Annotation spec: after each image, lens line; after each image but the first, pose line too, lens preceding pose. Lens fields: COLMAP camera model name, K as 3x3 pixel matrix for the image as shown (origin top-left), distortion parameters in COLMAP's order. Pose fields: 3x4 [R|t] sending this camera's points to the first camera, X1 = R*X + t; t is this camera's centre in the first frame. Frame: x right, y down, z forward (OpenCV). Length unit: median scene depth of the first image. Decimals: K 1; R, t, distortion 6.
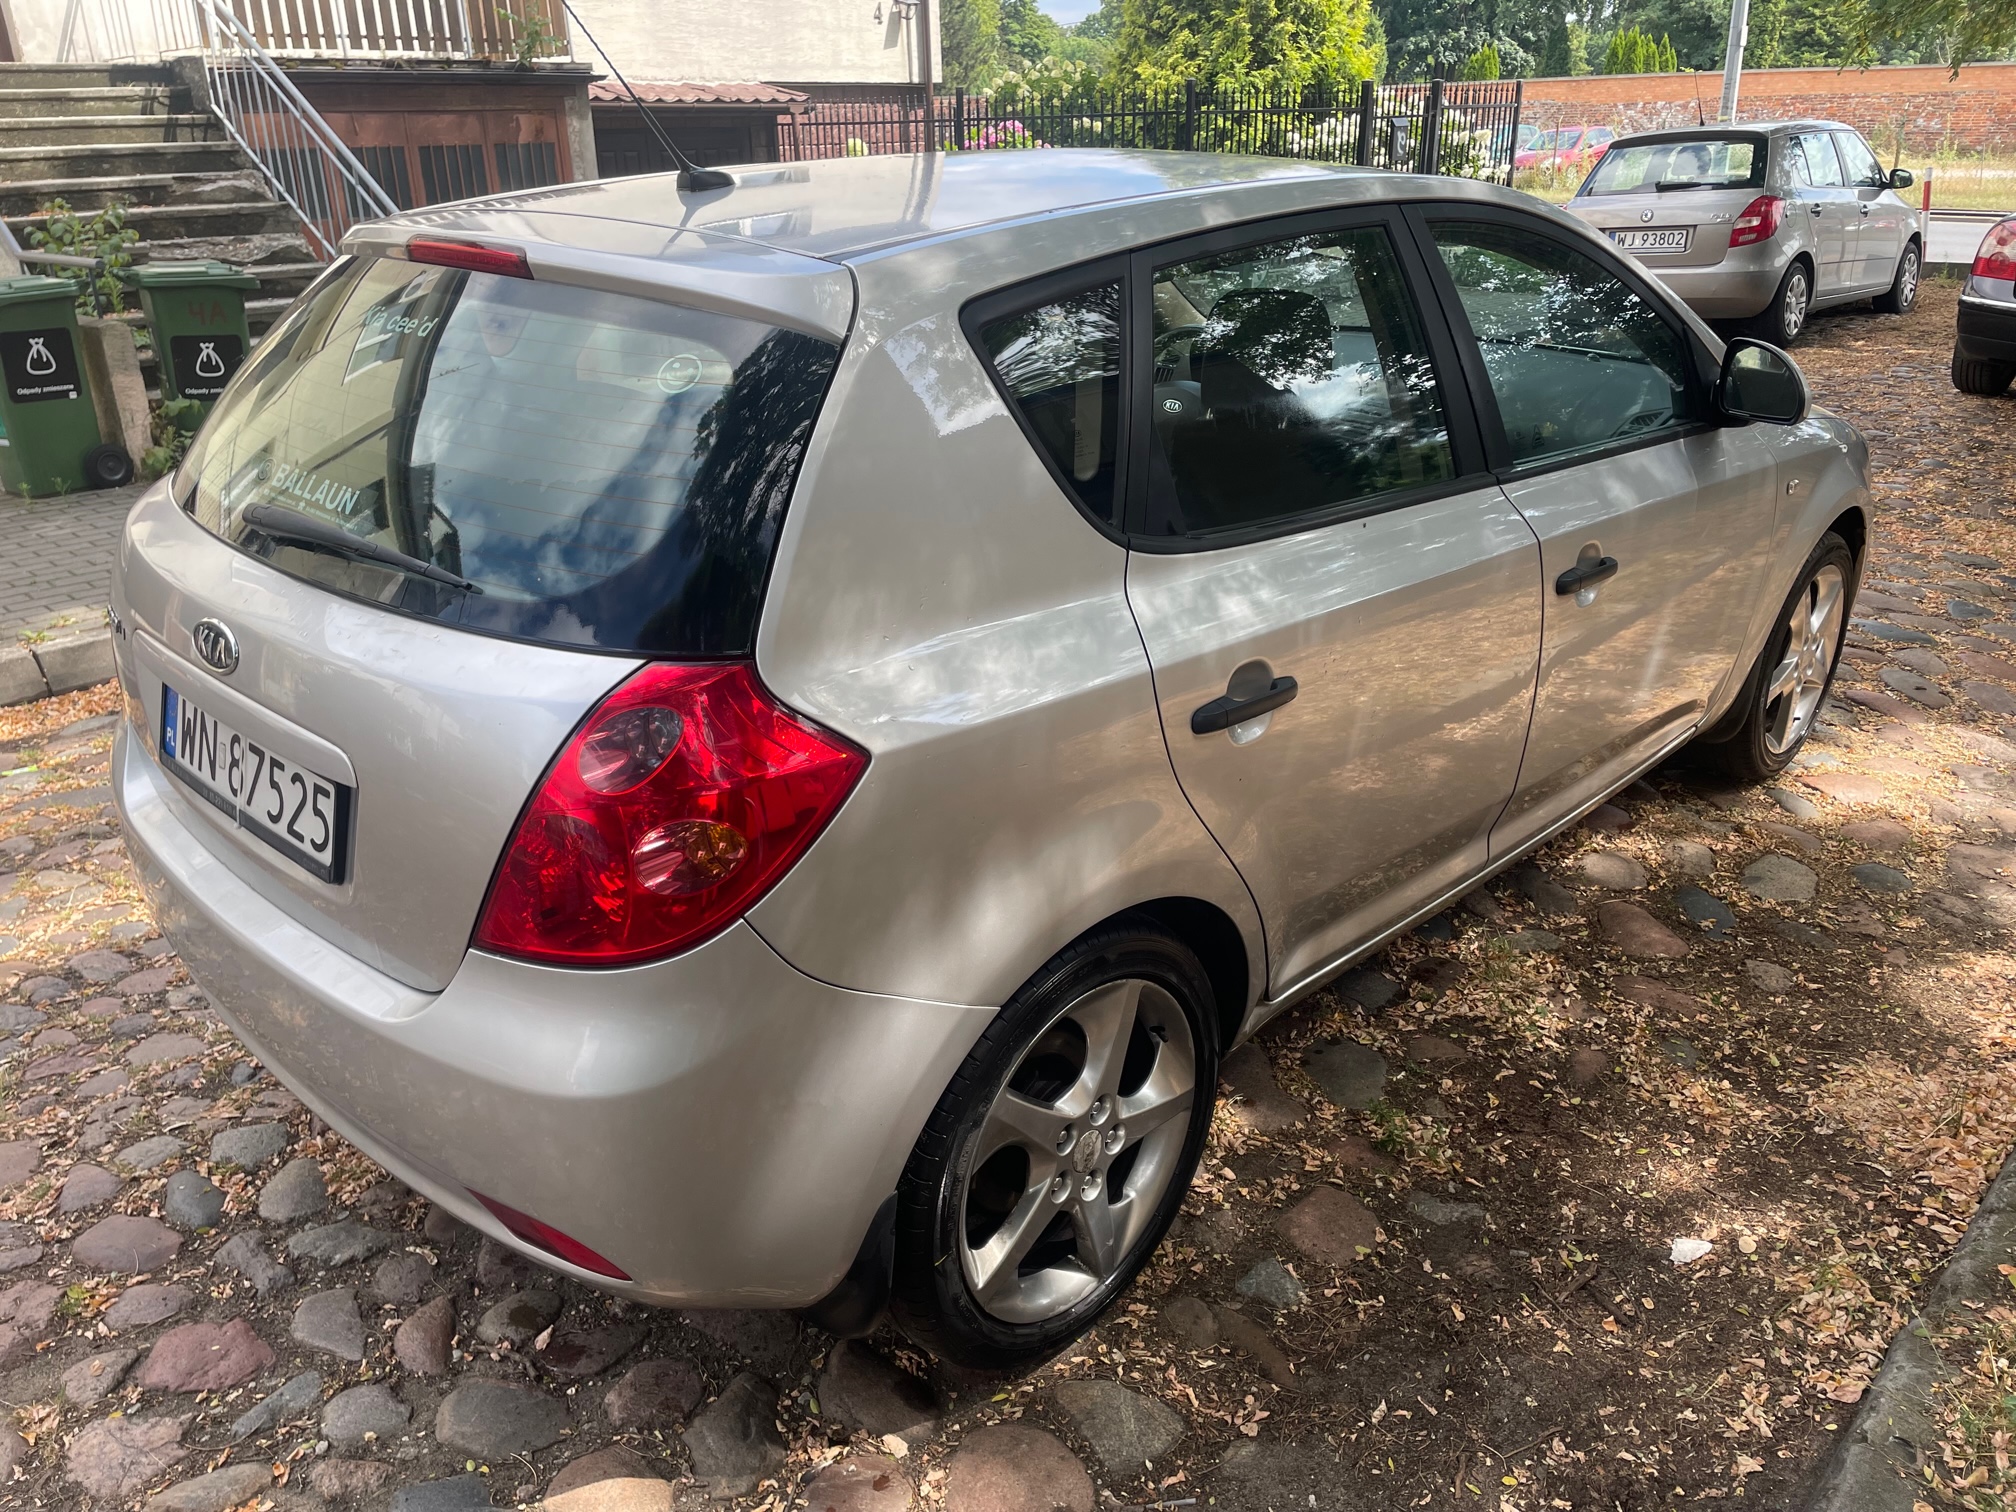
lens RADIAL K [[1542.2, 0, 1019.7], [0, 1542.2, 740.3], [0, 0, 1]] dist [0.076405, -0.088274]
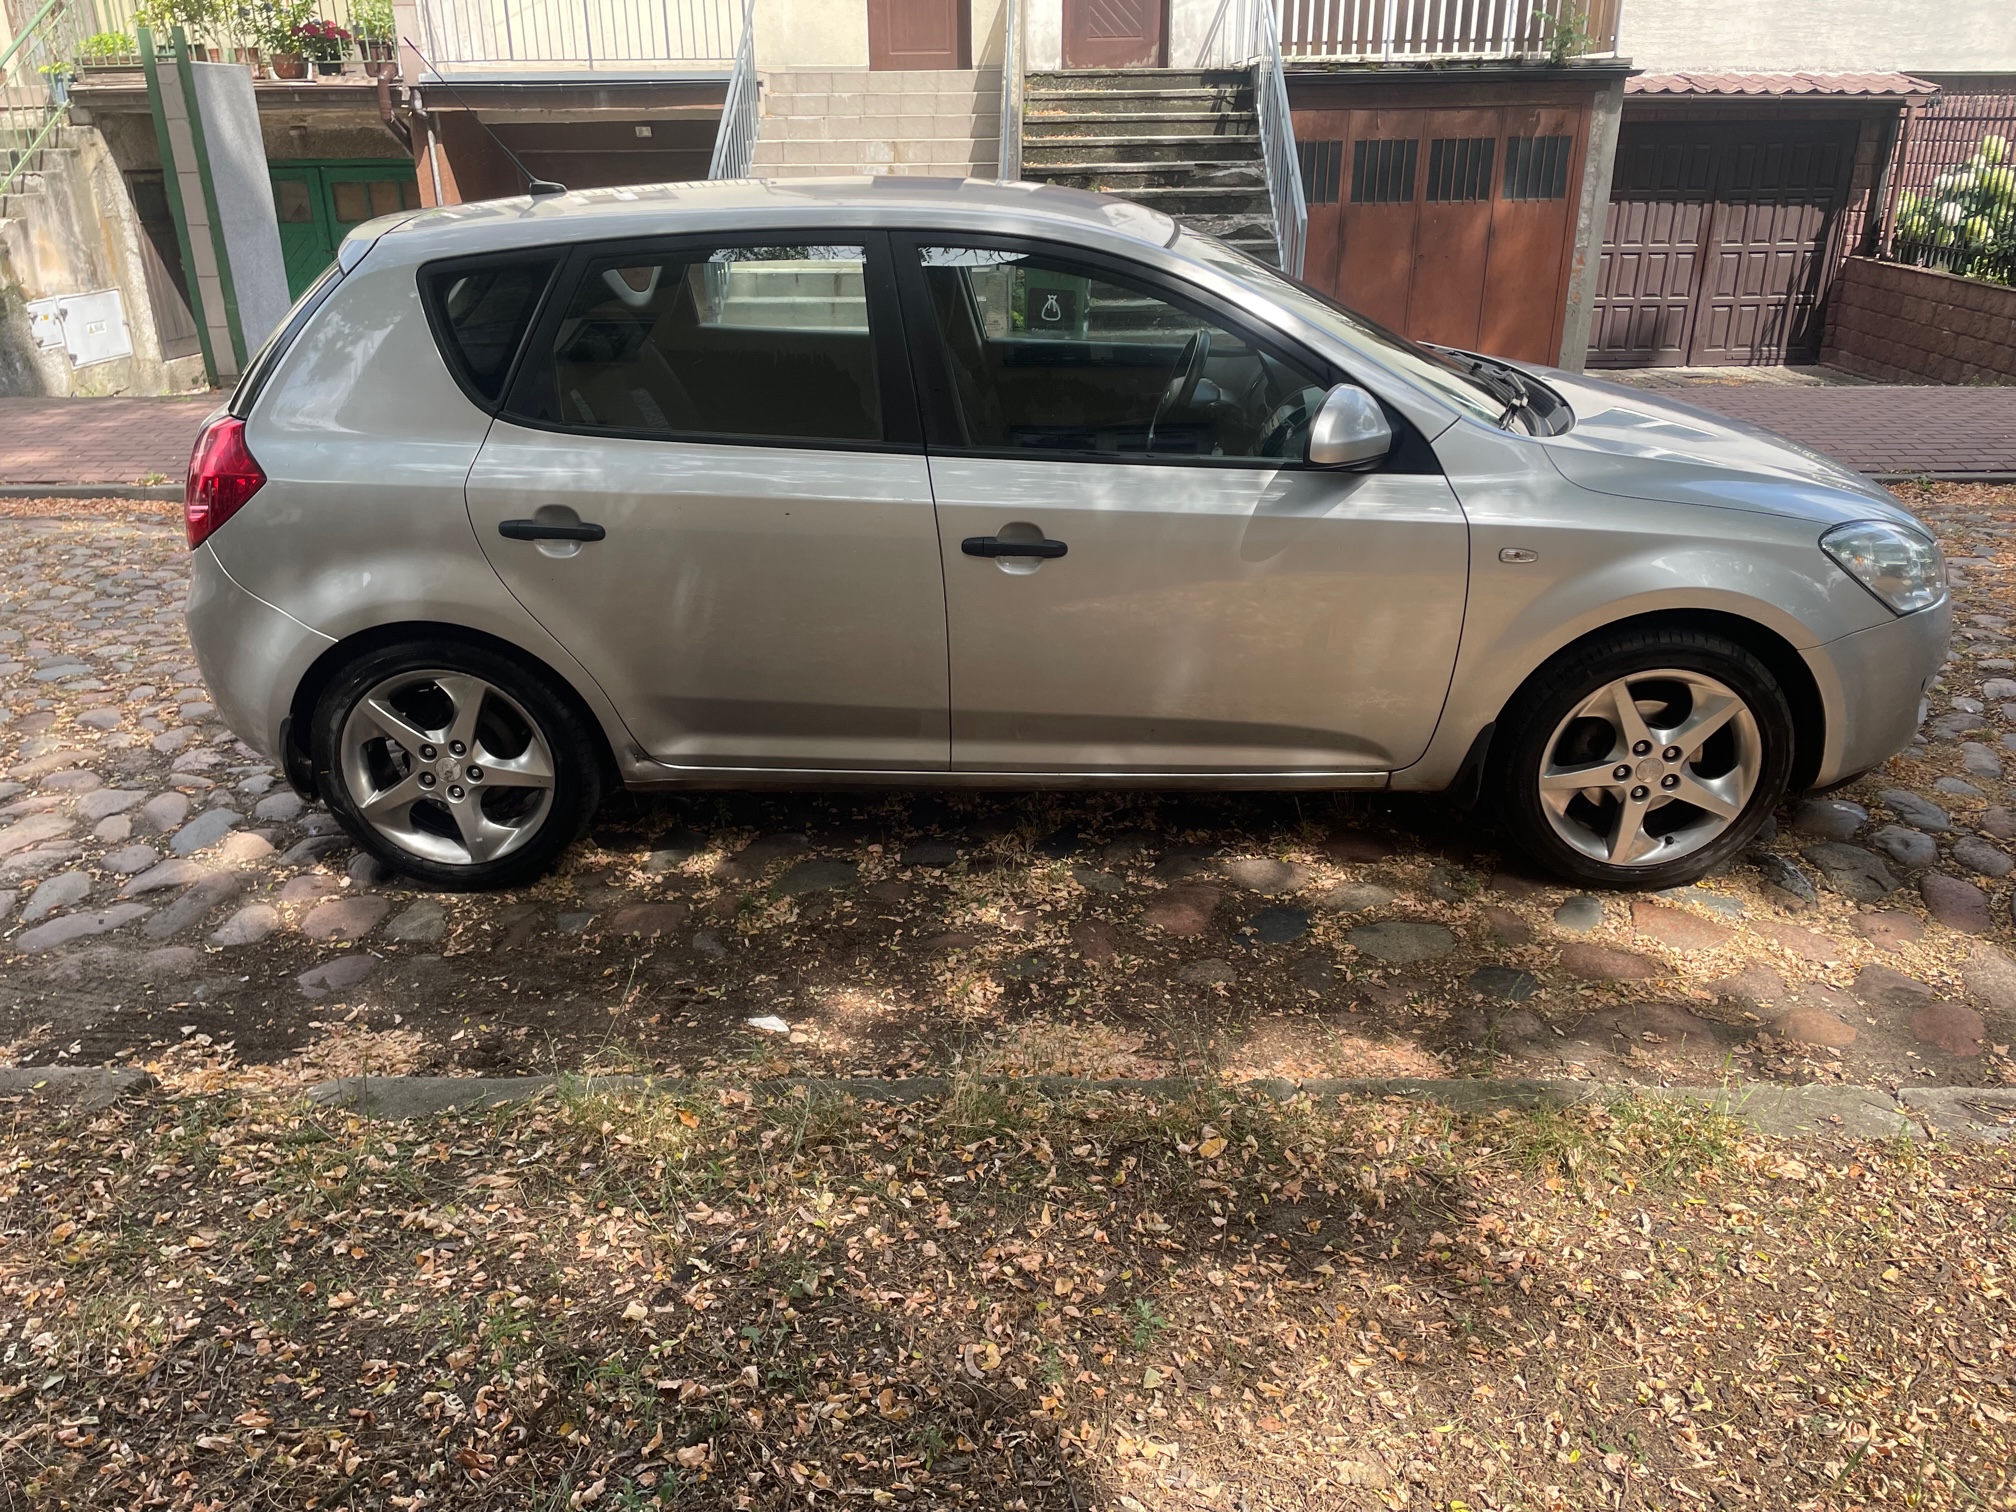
lens RADIAL K [[1542.2, 0, 999.8], [0, 1542.2, 771.4], [0, 0, 1]] dist [0.076405, -0.088274]
pose [[0.678081, 0.296044, -0.672729, 0.321214], [-0.276929, 0.950746, 0.139257, -0.027771], [0.680821, 0.091870, 0.726665, 0.034975]]
